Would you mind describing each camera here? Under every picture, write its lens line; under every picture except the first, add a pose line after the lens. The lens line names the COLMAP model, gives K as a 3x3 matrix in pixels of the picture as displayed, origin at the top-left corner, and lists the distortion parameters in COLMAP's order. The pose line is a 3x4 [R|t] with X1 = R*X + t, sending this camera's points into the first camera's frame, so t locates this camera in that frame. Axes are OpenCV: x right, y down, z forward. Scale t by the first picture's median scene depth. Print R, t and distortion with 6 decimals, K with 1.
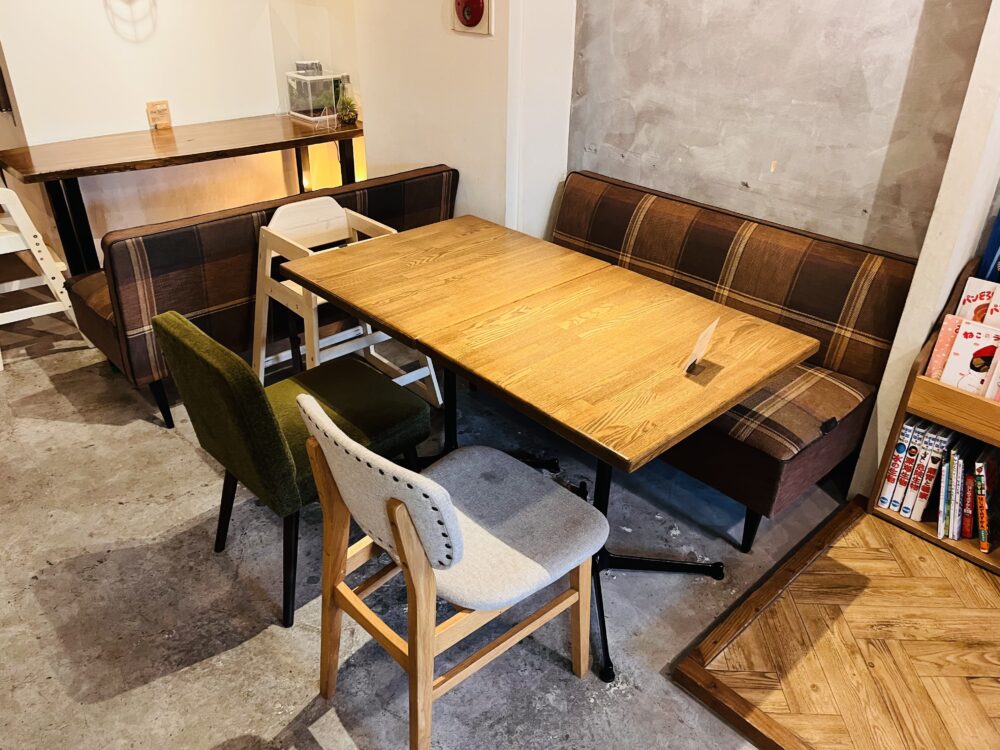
lens RADIAL K [[751.4, 0, 497.0], [0, 751.4, 389.2], [0, 0, 1]] dist [0.055921, -0.099430]
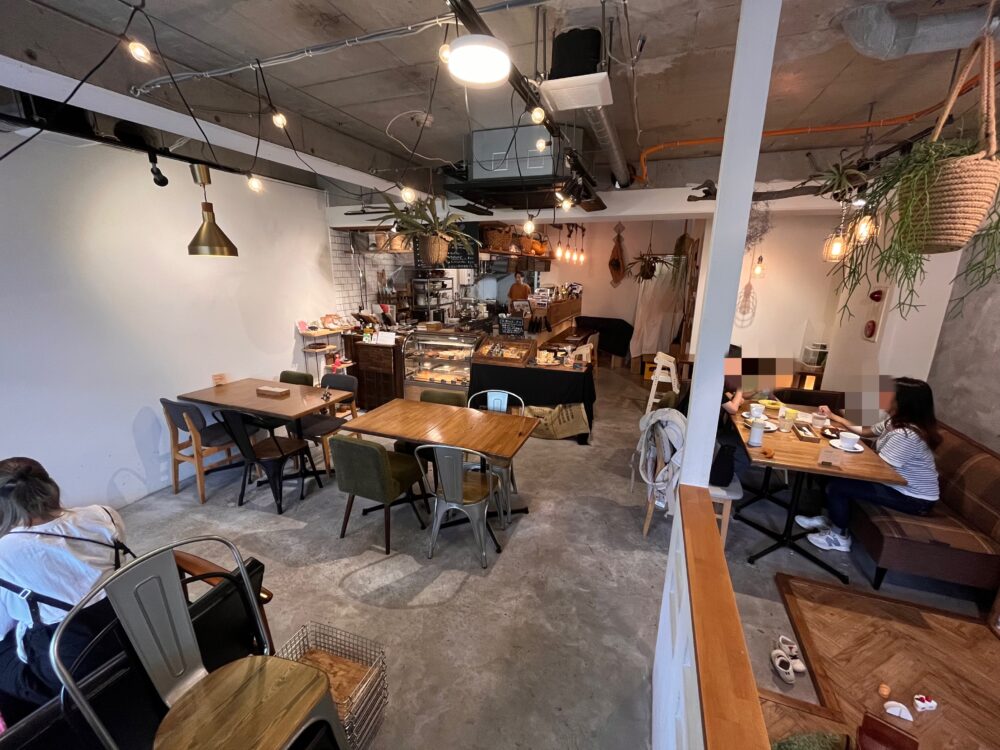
lens RADIAL K [[401.8, 0, 502.5], [0, 401.8, 383.1], [0, 0, 1]] dist [-0.001058, -0.000094]
pose [[0.449511, 0.229683, -0.863242, 0.565462], [-0.448159, 0.893943, 0.004485, 0.138100], [0.772719, 0.384853, 0.504771, -0.429758]]
